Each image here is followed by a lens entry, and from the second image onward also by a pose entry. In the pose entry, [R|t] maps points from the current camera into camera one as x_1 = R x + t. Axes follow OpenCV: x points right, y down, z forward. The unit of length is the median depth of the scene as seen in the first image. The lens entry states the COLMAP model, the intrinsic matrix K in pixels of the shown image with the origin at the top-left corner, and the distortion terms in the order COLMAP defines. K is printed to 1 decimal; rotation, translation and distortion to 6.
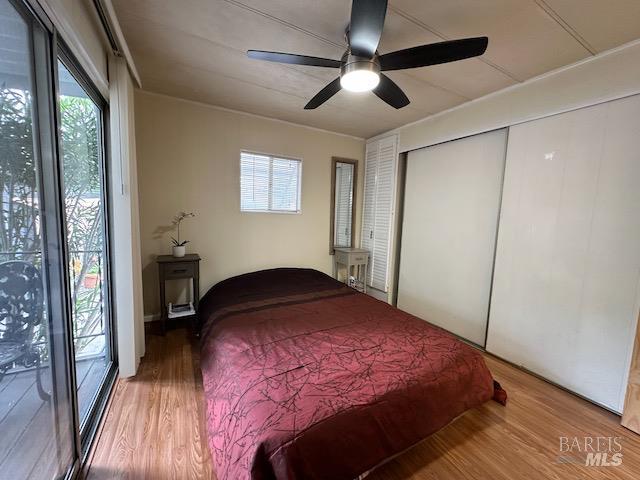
lens RADIAL K [[256.4, 0, 320.0], [0, 256.4, 240.0], [0, 0, 1]] dist [0.000021, 0.000322]
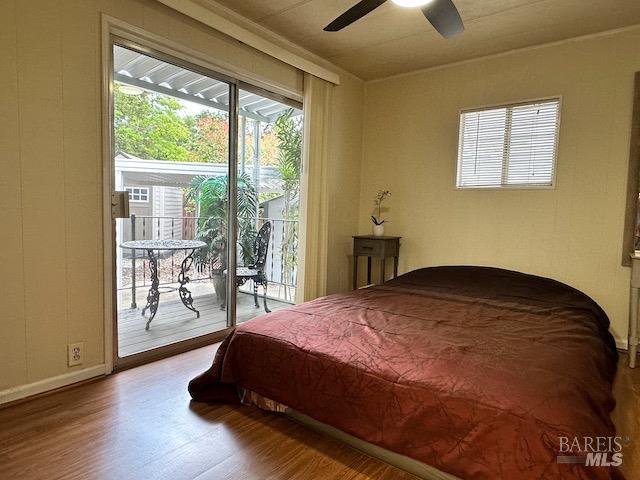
lens RADIAL K [[391.4, 0, 320.0], [0, 391.4, 240.0], [0, 0, 1]] dist [0.003909, 0.001478]
pose [[0.395486, 0.041448, -0.917536, 0.584377], [-0.104976, 0.994475, -0.000324, 0.081122], [0.912453, 0.096447, 0.397652, 0.160471]]
